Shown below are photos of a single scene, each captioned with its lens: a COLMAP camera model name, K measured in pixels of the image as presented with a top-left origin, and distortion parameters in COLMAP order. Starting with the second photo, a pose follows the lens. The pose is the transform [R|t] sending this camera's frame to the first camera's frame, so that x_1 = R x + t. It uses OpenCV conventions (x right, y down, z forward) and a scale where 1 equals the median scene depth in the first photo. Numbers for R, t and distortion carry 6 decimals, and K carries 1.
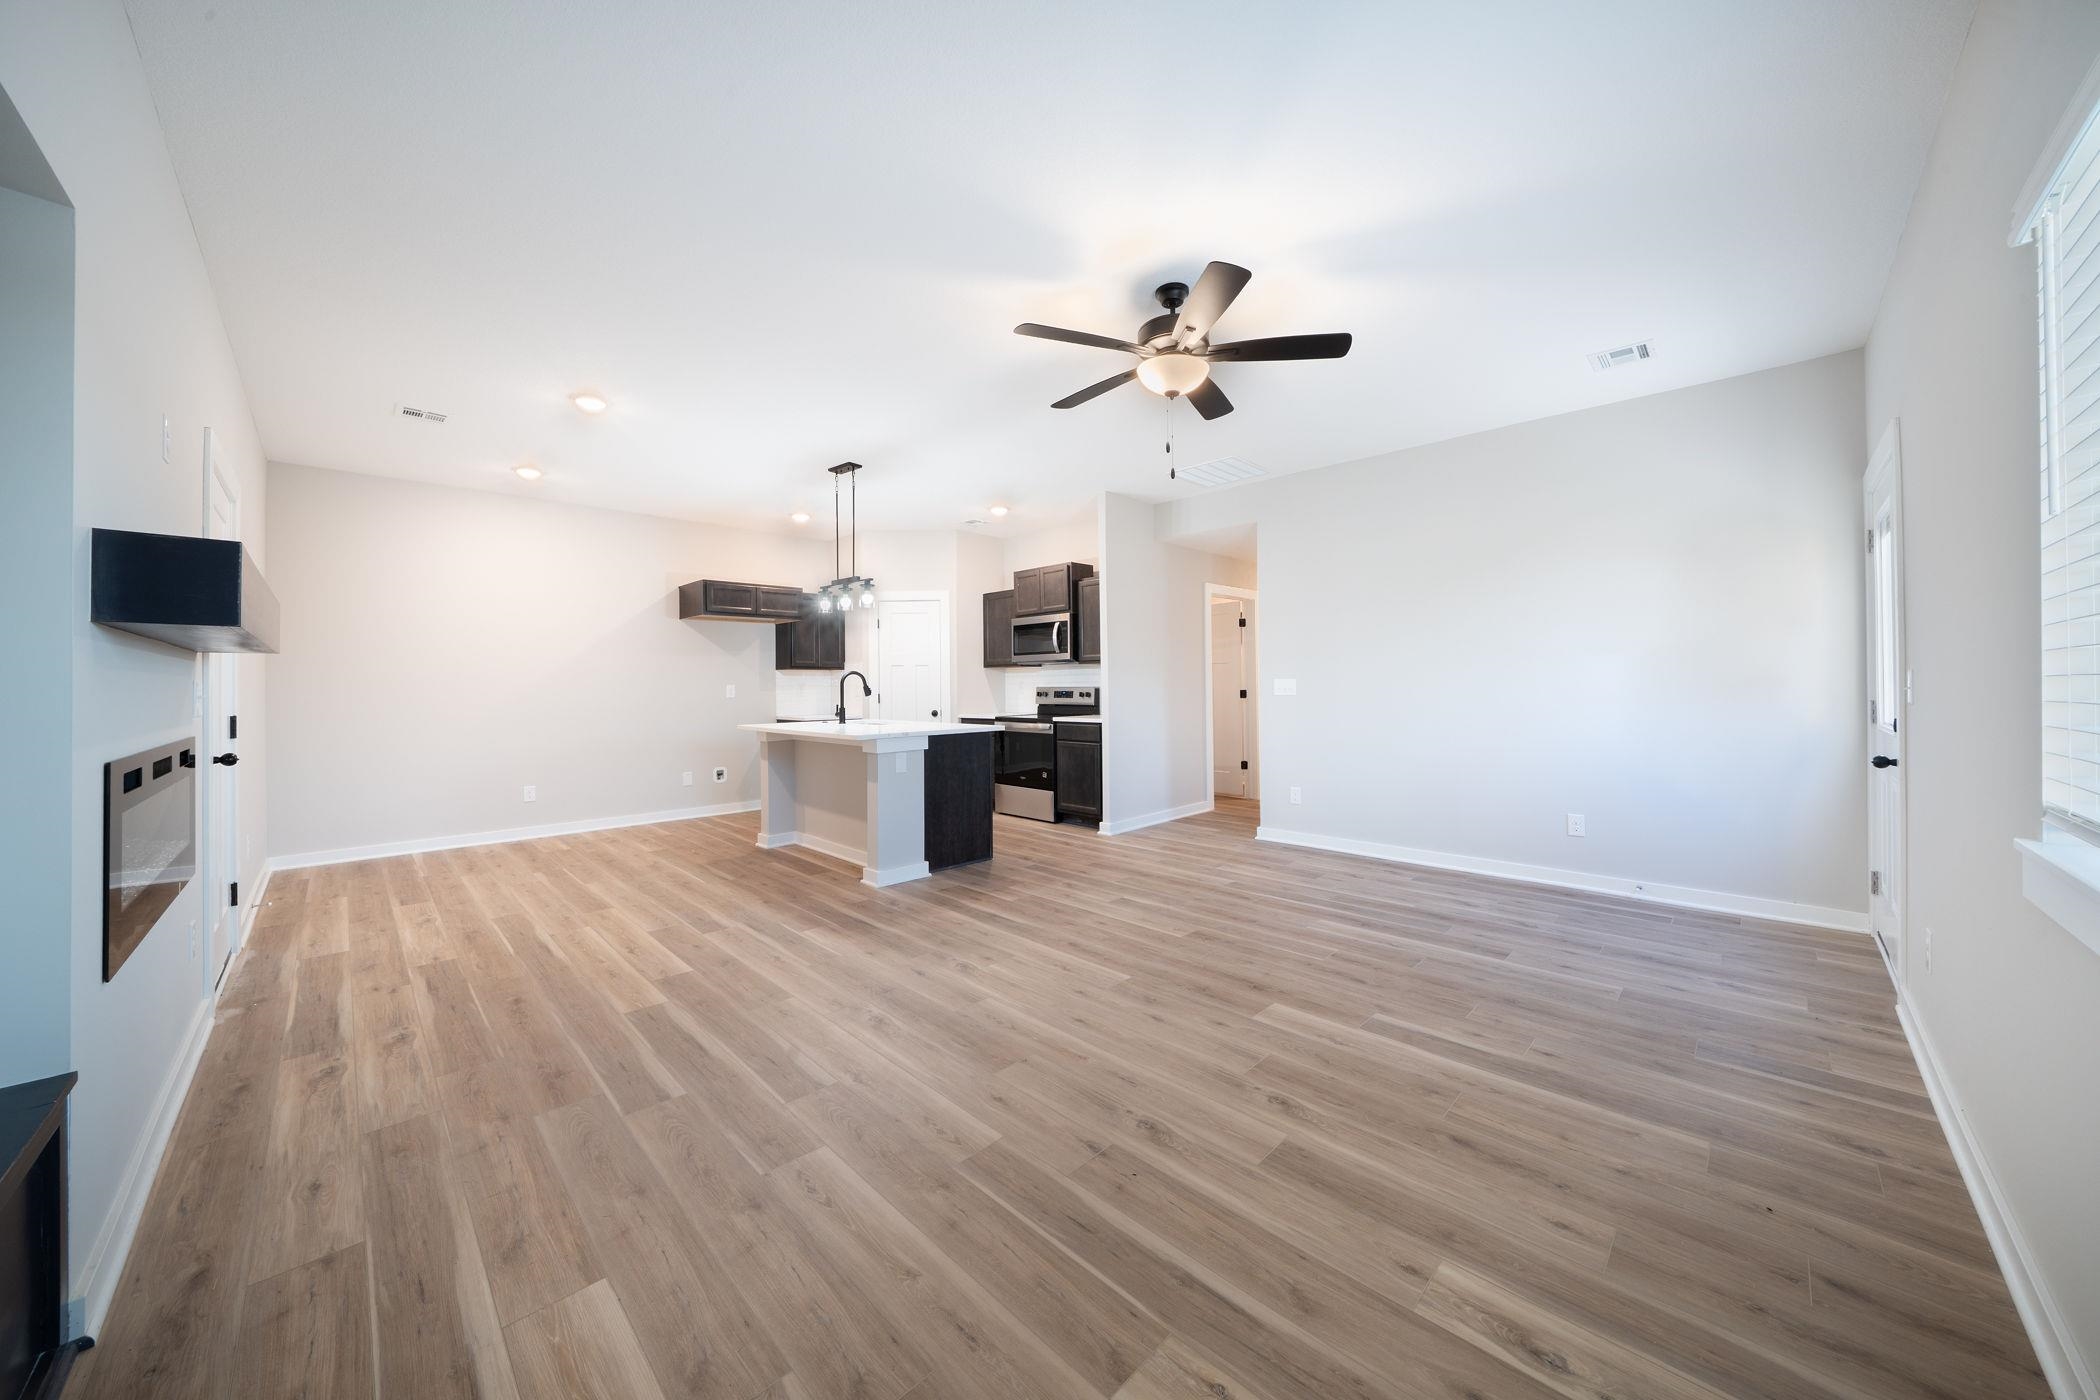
lens RADIAL K [[705.9, 0, 1049.2], [0, 705.9, 689.0], [0, 0, 1]] dist [-0.019796, 0.000100]
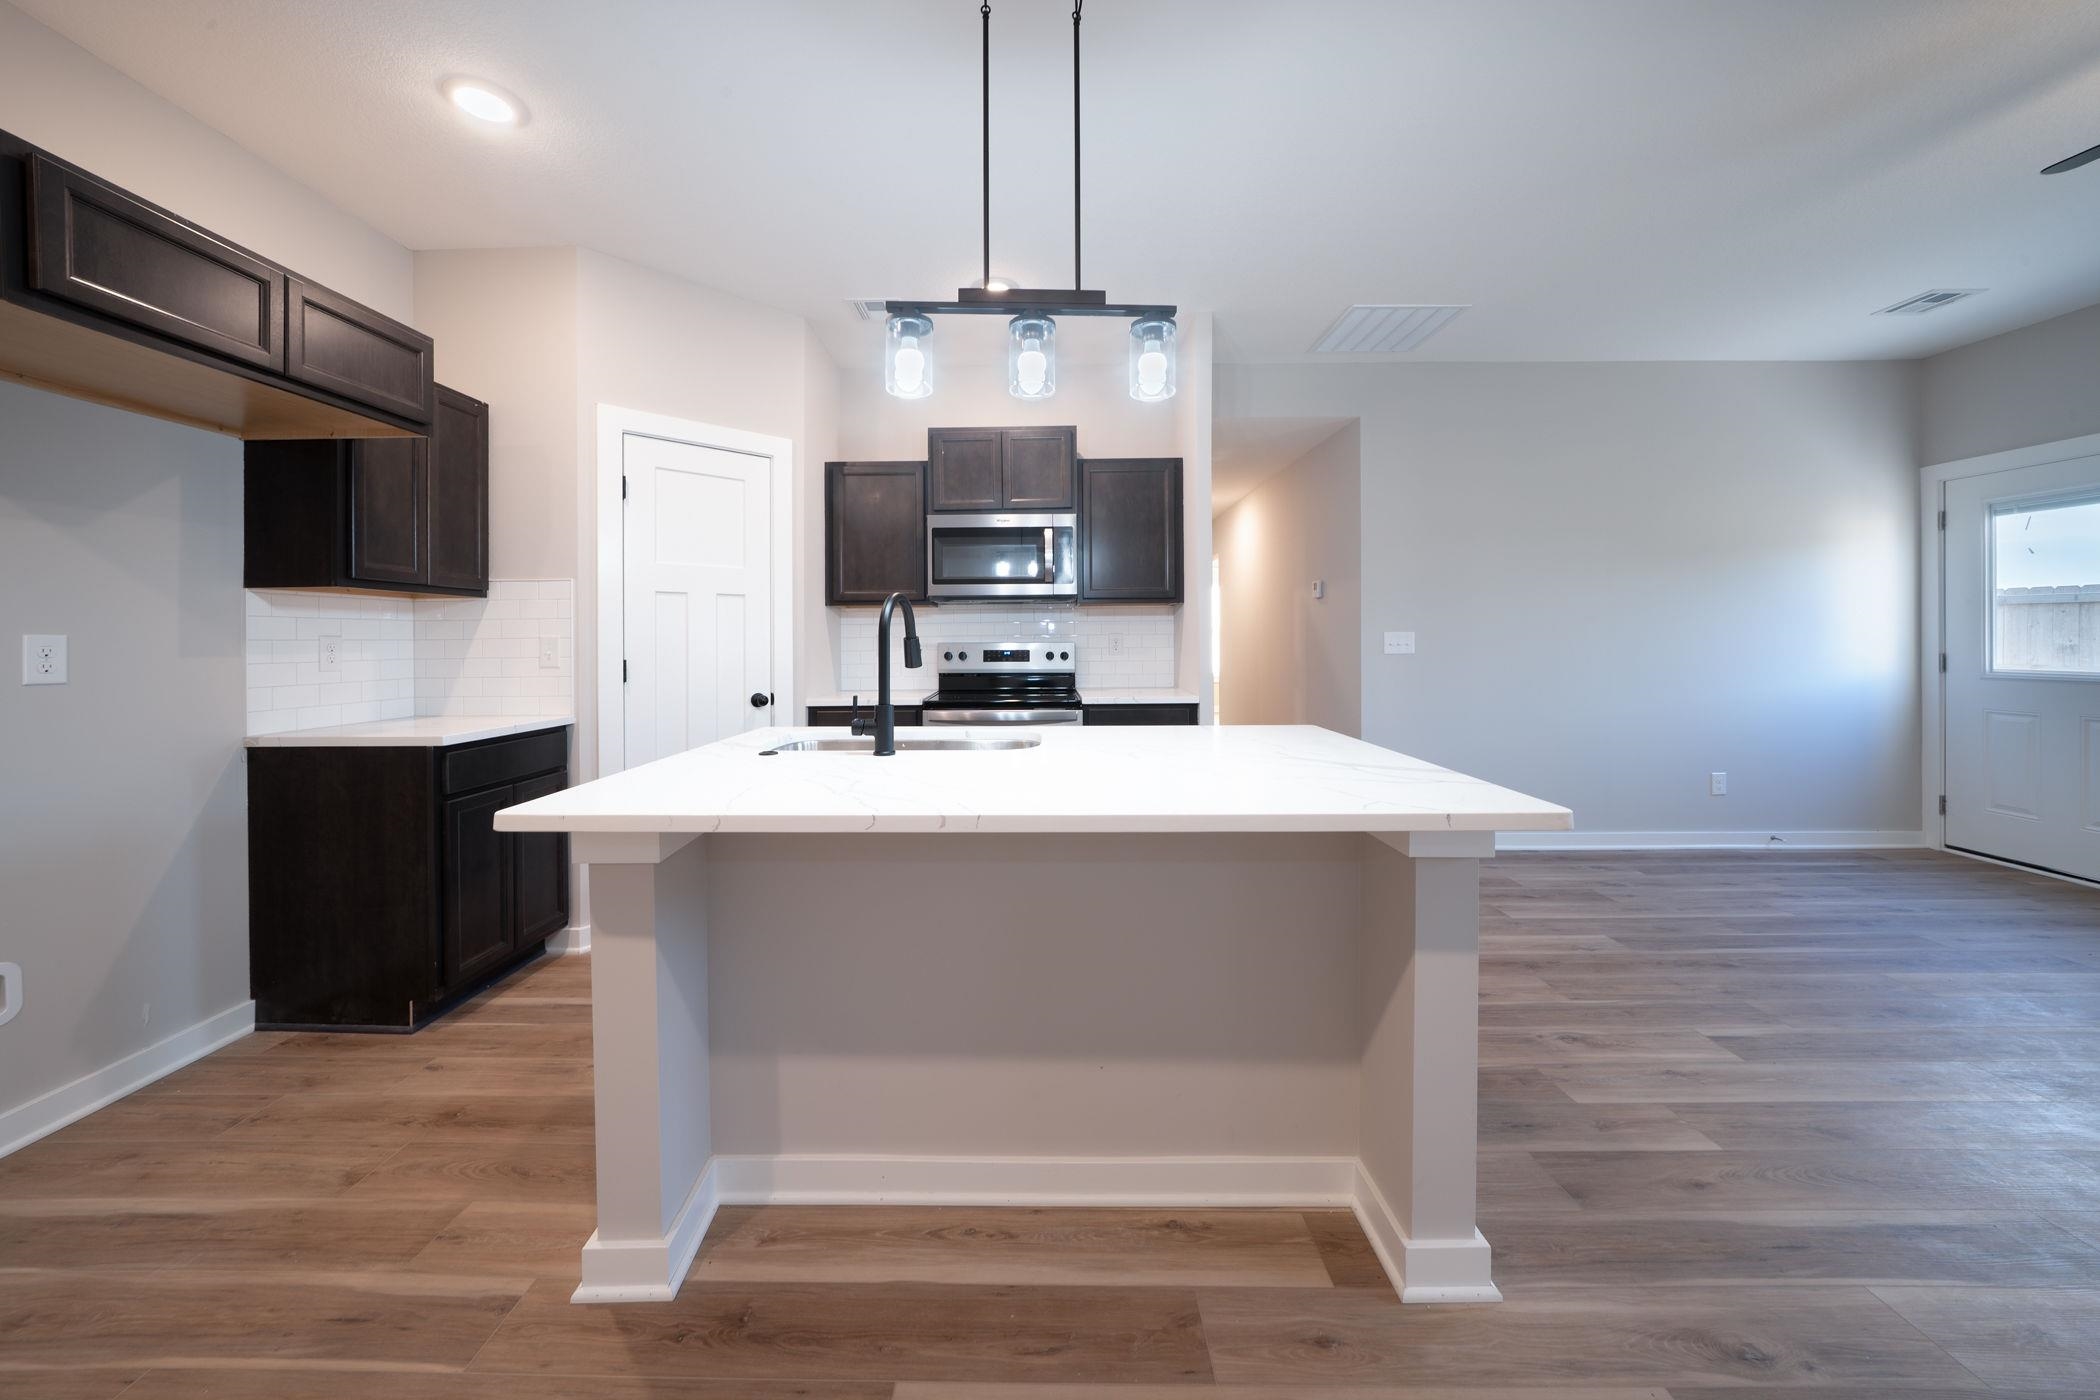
lens RADIAL K [[710.1, 0, 1044.5], [0, 710.1, 645.6], [0, 0, 1]] dist [-0.009575, 0.000067]
pose [[0.722735, -0.002917, 0.691119, -0.467990], [0.003296, 0.999994, 0.000774, -0.001491], [-0.691117, 0.001719, 0.722741, 0.720561]]
